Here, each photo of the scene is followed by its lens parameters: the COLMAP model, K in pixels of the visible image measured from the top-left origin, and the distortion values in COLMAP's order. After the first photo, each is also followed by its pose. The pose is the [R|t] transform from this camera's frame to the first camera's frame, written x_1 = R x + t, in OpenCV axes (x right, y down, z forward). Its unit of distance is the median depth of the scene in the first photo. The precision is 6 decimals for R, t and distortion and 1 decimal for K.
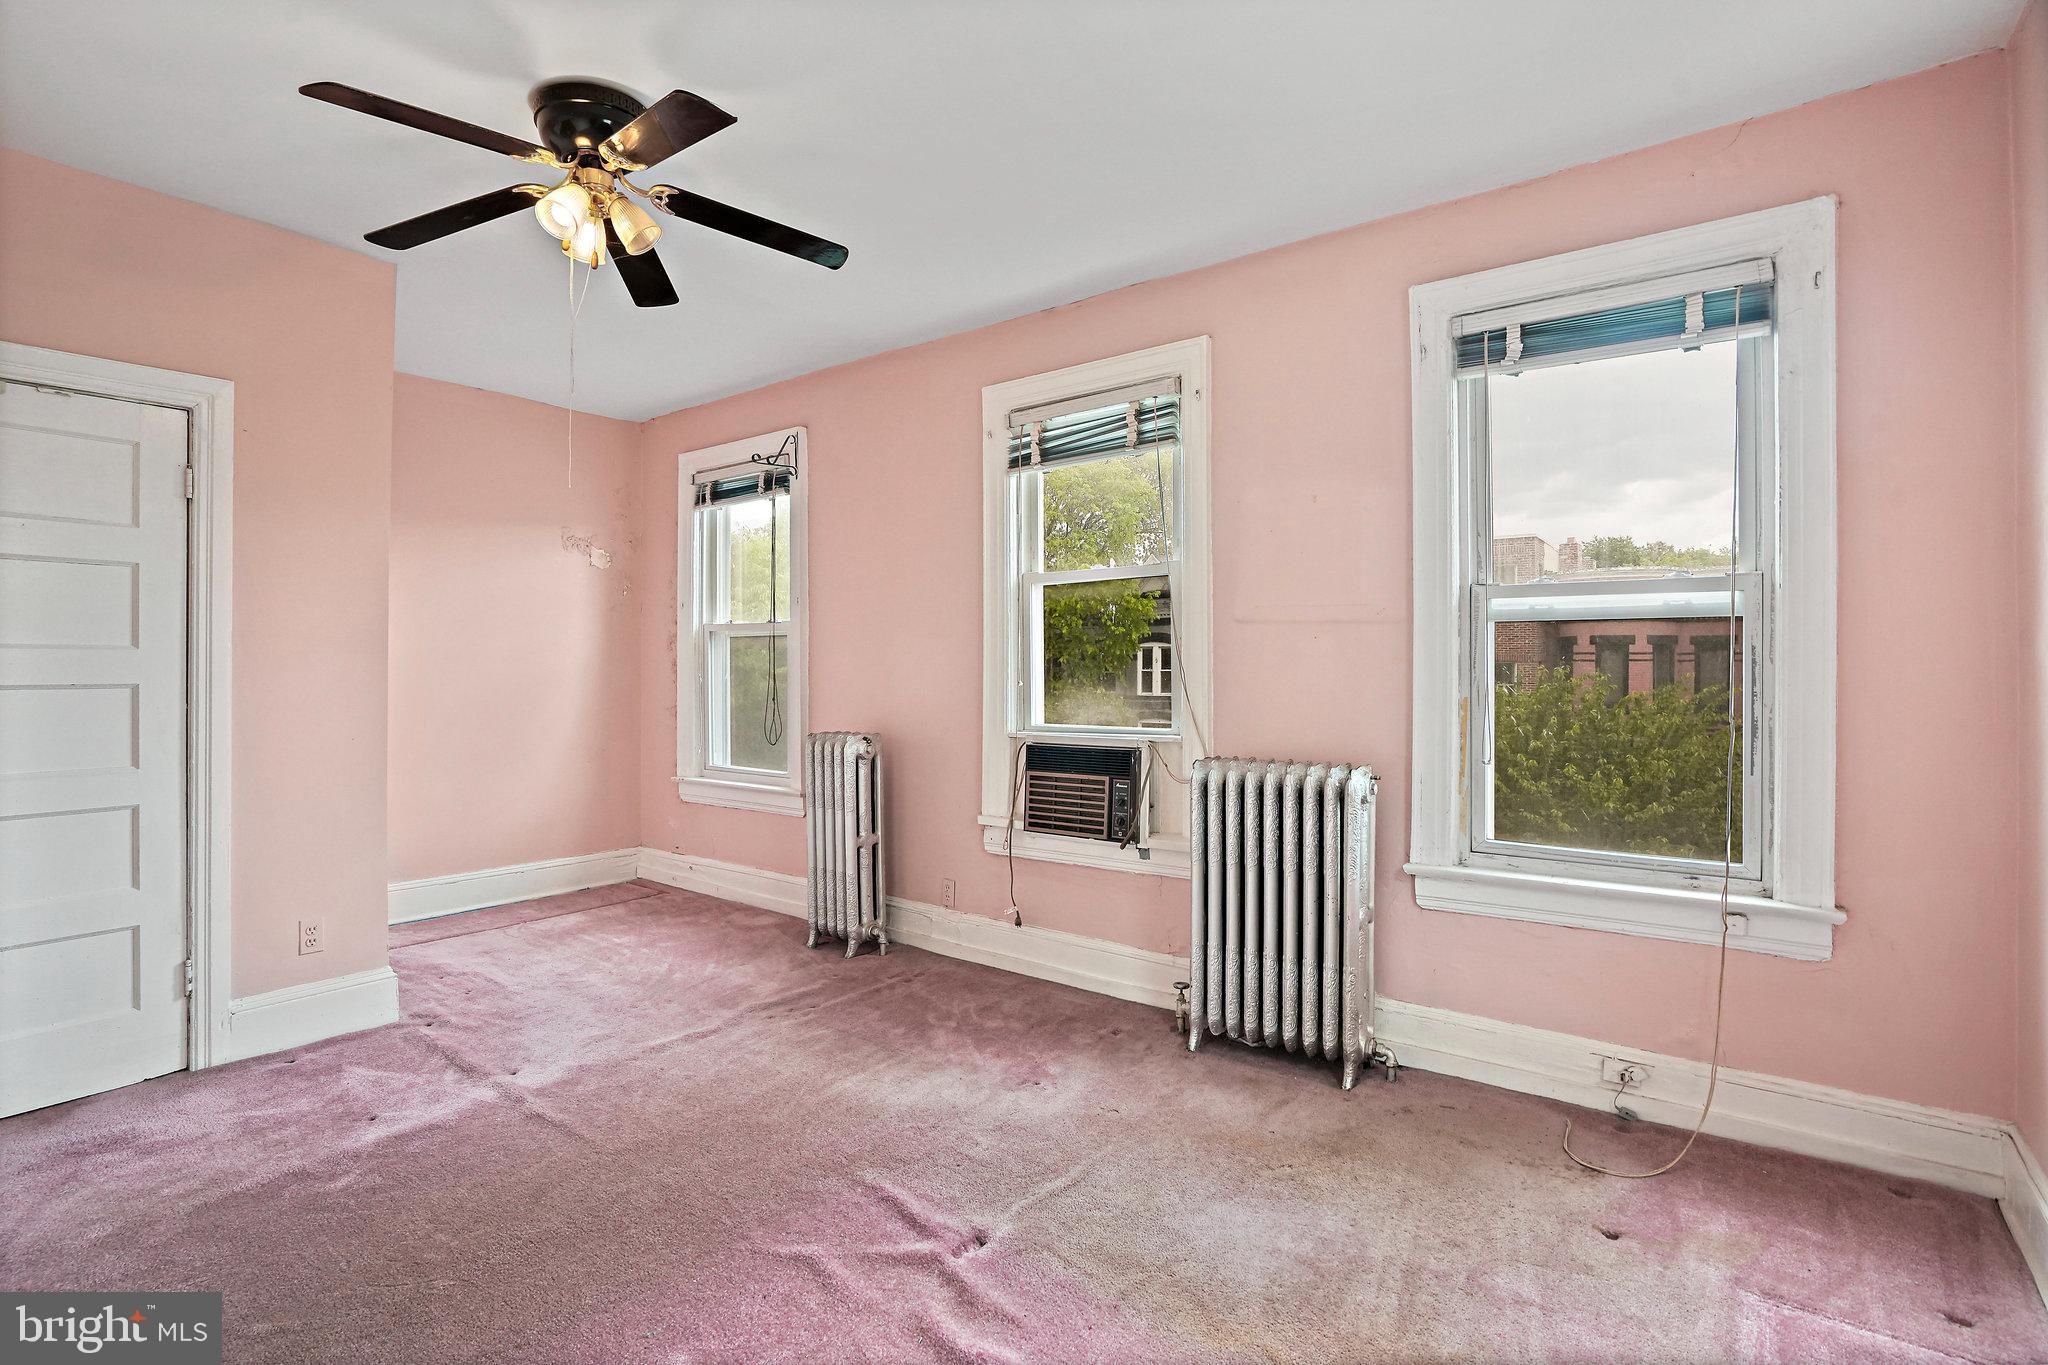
lens RADIAL K [[974.5, 0, 1001.8], [0, 974.5, 680.8], [0, 0, 1]] dist [-0.045925, 0.016162]
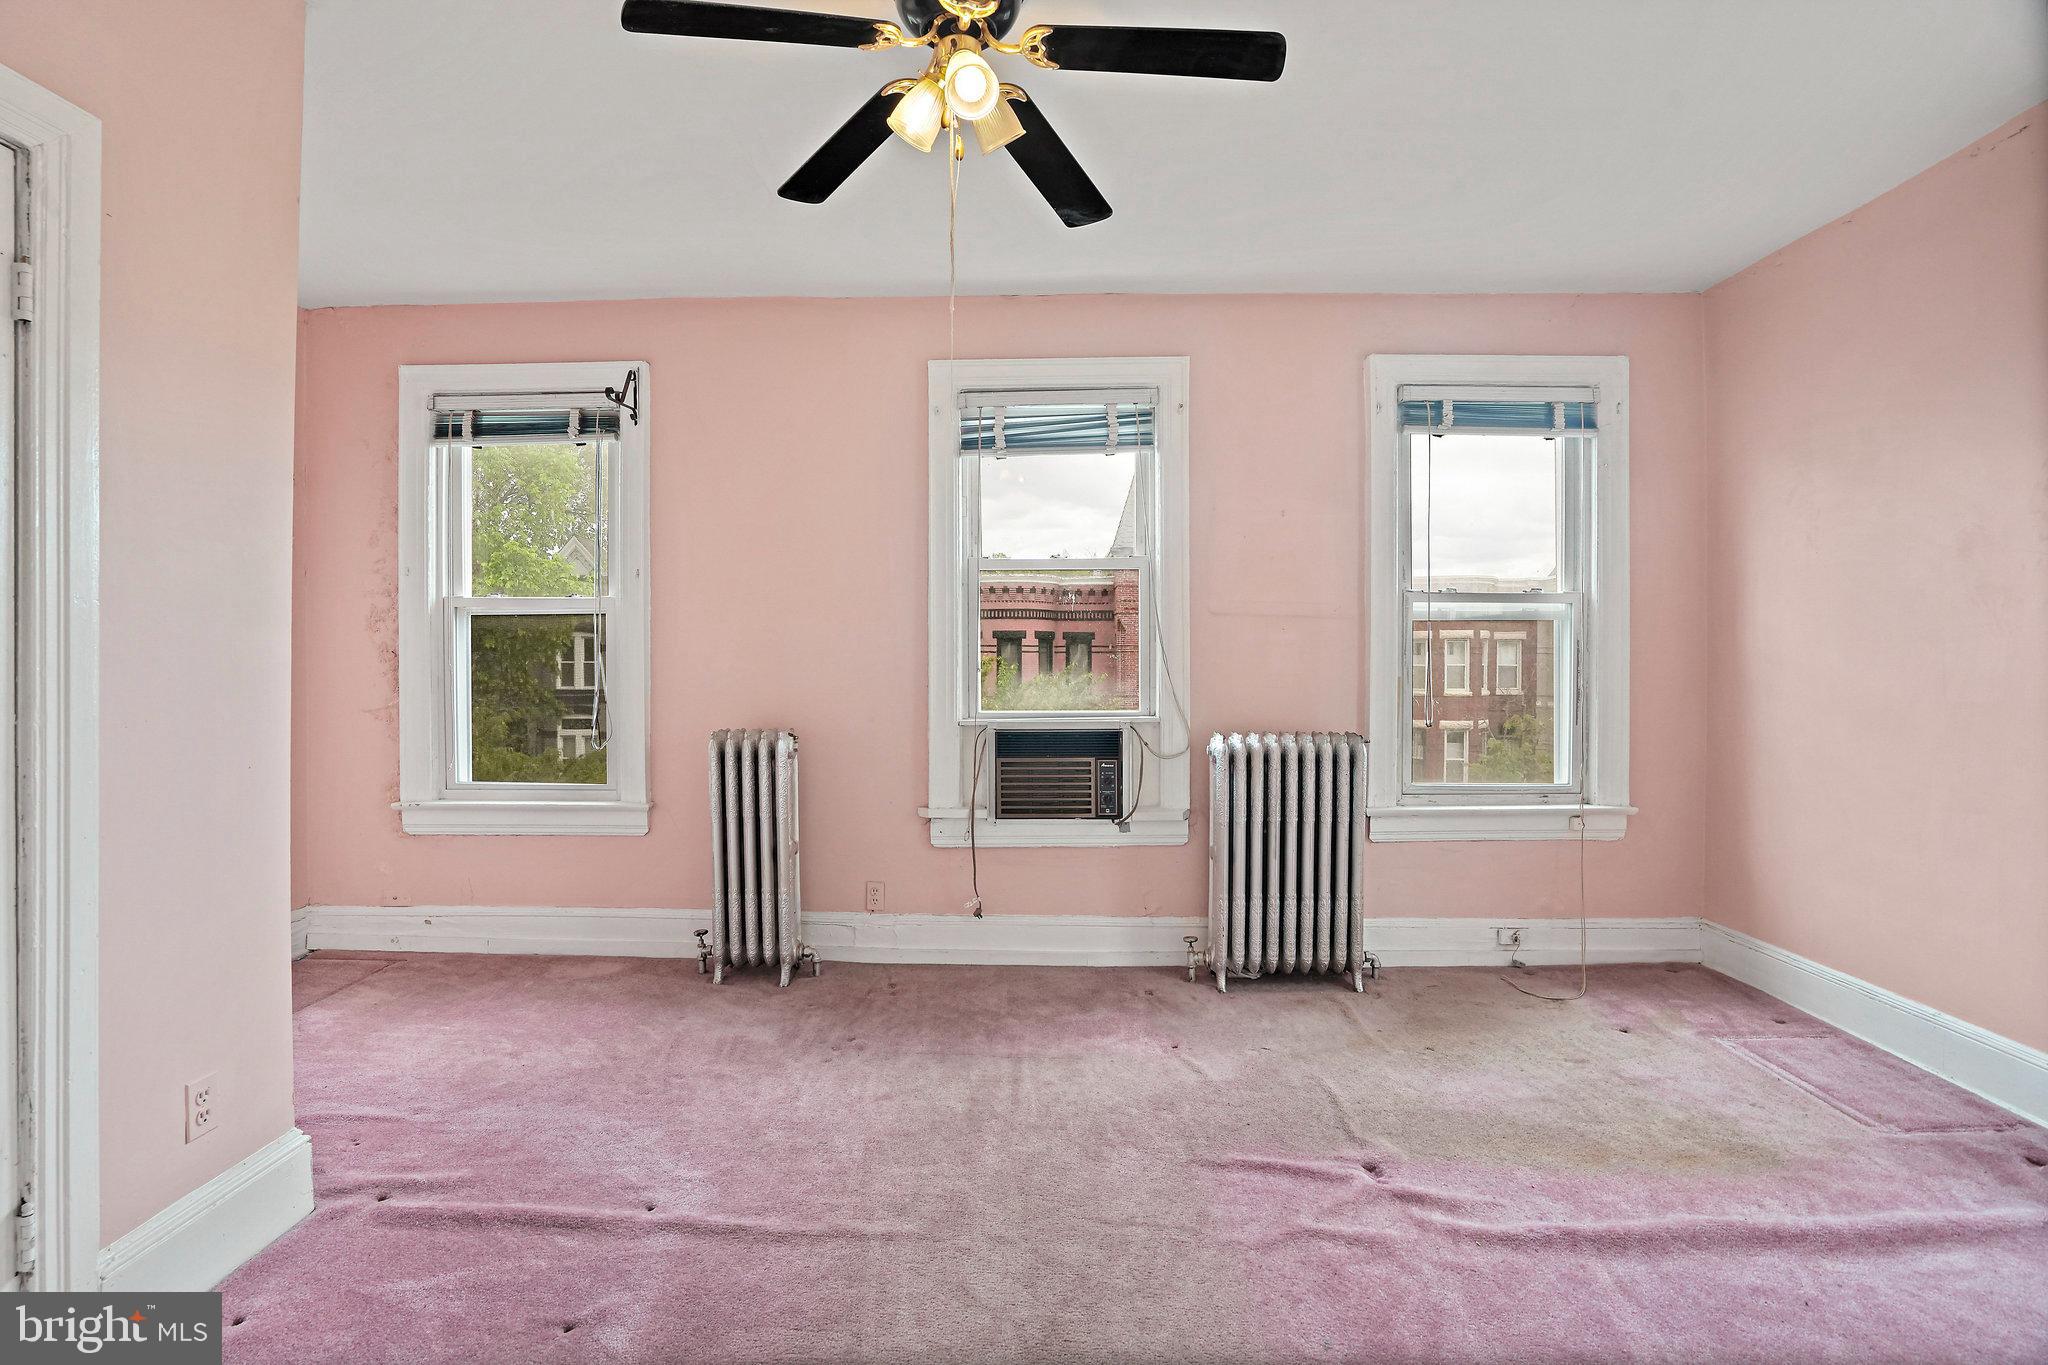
lens RADIAL K [[974.5, 0, 1001.7], [0, 974.5, 681.0], [0, 0, 1]] dist [-0.045925, 0.016162]
pose [[0.805479, -0.013466, 0.592471, -0.594860], [0.008250, 0.999900, 0.011510, 0.002605], [-0.592567, -0.004383, 0.805509, 0.212253]]
